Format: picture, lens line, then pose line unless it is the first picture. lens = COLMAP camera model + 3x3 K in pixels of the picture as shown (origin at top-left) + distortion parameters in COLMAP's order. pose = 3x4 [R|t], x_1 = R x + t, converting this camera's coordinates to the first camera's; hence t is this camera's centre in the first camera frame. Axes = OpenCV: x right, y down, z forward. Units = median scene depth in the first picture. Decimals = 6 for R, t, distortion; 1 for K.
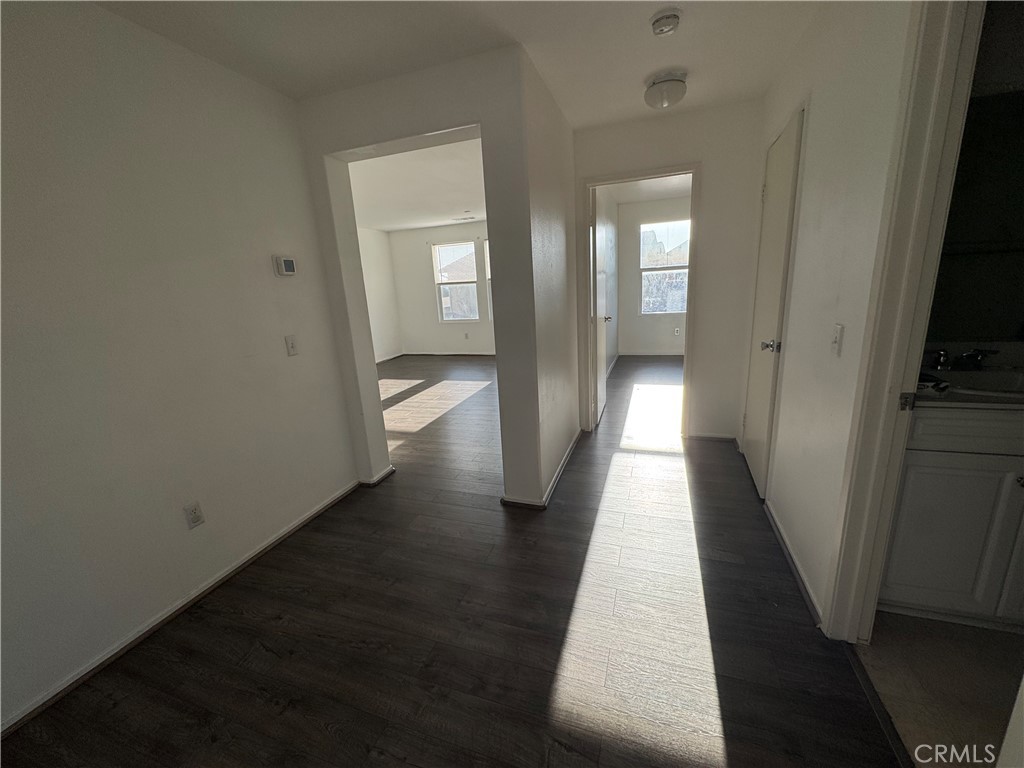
lens RADIAL K [[411.2, 0, 512.0], [0, 411.2, 384.0], [0, 0, 1]] dist [-0.000884, -0.000286]
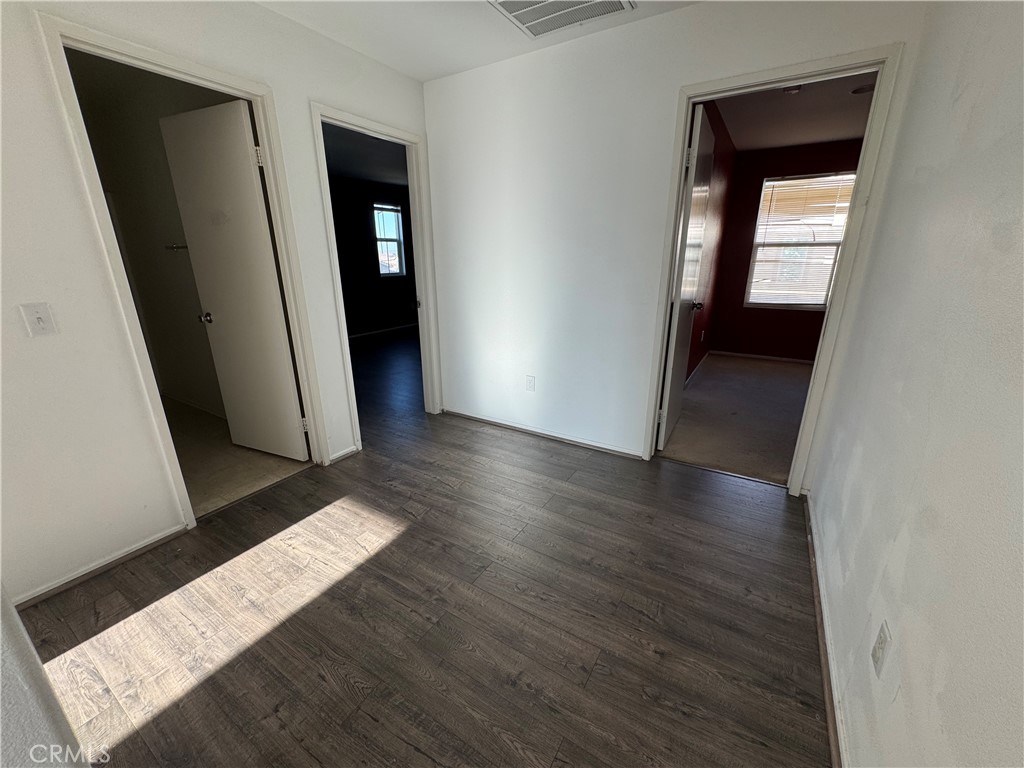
lens RADIAL K [[411.2, 0, 512.0], [0, 411.2, 384.0], [0, 0, 1]] dist [-0.000884, -0.000286]
pose [[-0.974311, -0.001662, 0.225200, -0.526521], [0.115772, 0.854029, 0.507179, -0.332502], [-0.193170, 0.520222, -0.831898, 1.613991]]
